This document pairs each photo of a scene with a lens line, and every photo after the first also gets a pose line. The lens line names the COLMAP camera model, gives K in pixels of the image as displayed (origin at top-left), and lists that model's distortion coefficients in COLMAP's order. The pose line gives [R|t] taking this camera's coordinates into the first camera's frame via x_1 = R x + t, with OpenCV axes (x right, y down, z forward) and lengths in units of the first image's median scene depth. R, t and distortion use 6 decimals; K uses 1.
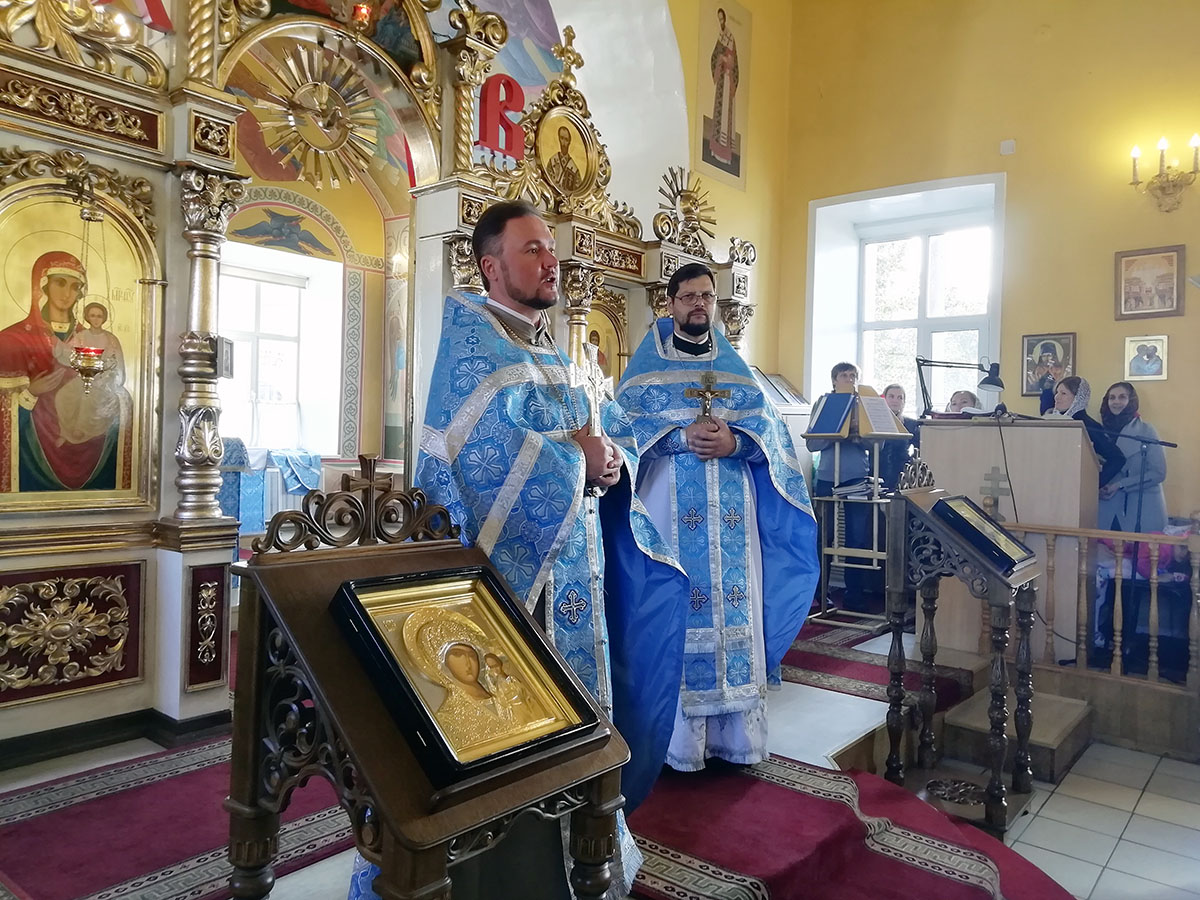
lens RADIAL K [[882.9, 0, 597.3], [0, 882.9, 438.3], [0, 0, 1]] dist [0.020961, -0.003298]
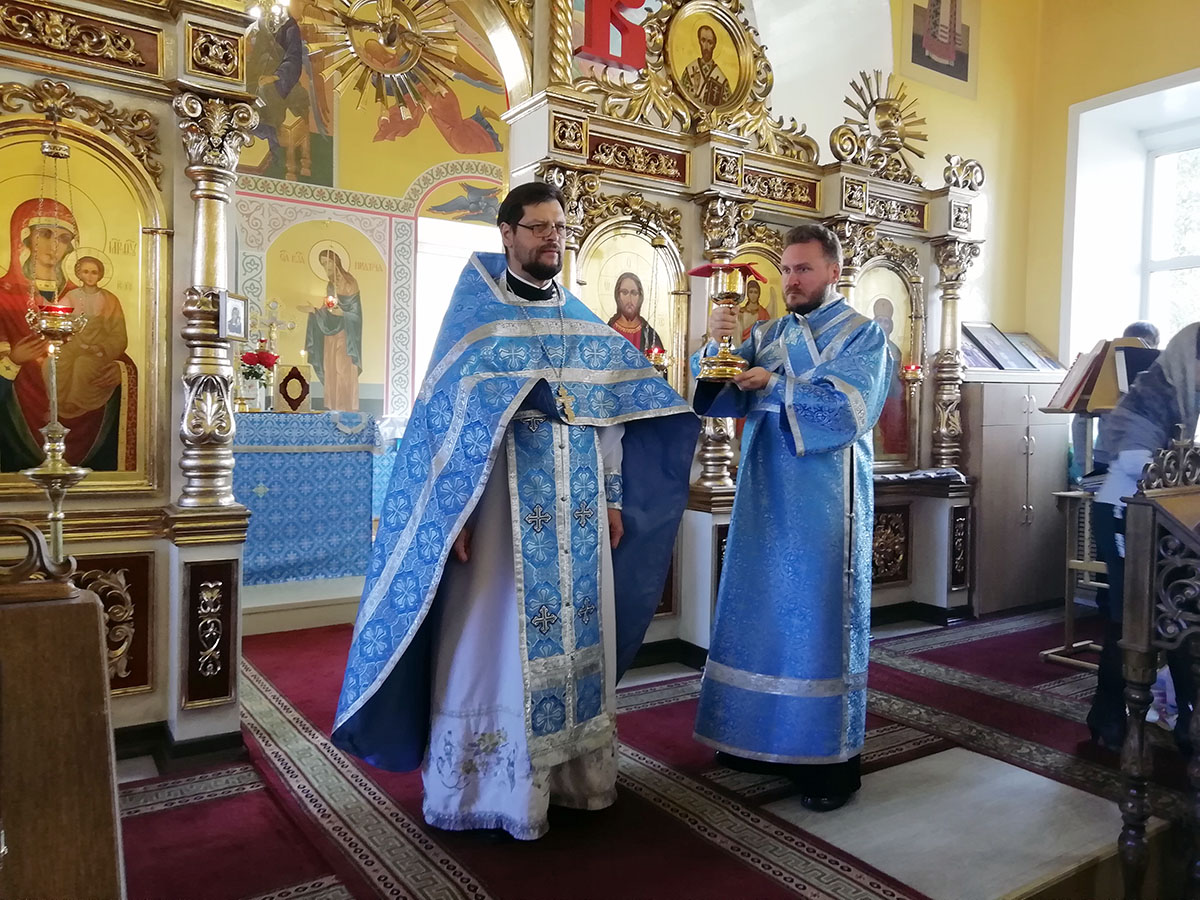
lens RADIAL K [[882.9, 0, 597.3], [0, 882.9, 438.3], [0, 0, 1]] dist [0.020961, -0.003298]
pose [[0.956628, 0.003363, -0.291292, 0.108524], [0.003145, 0.999756, 0.021871, 0.005223], [0.291295, -0.021838, 0.956384, 0.200144]]
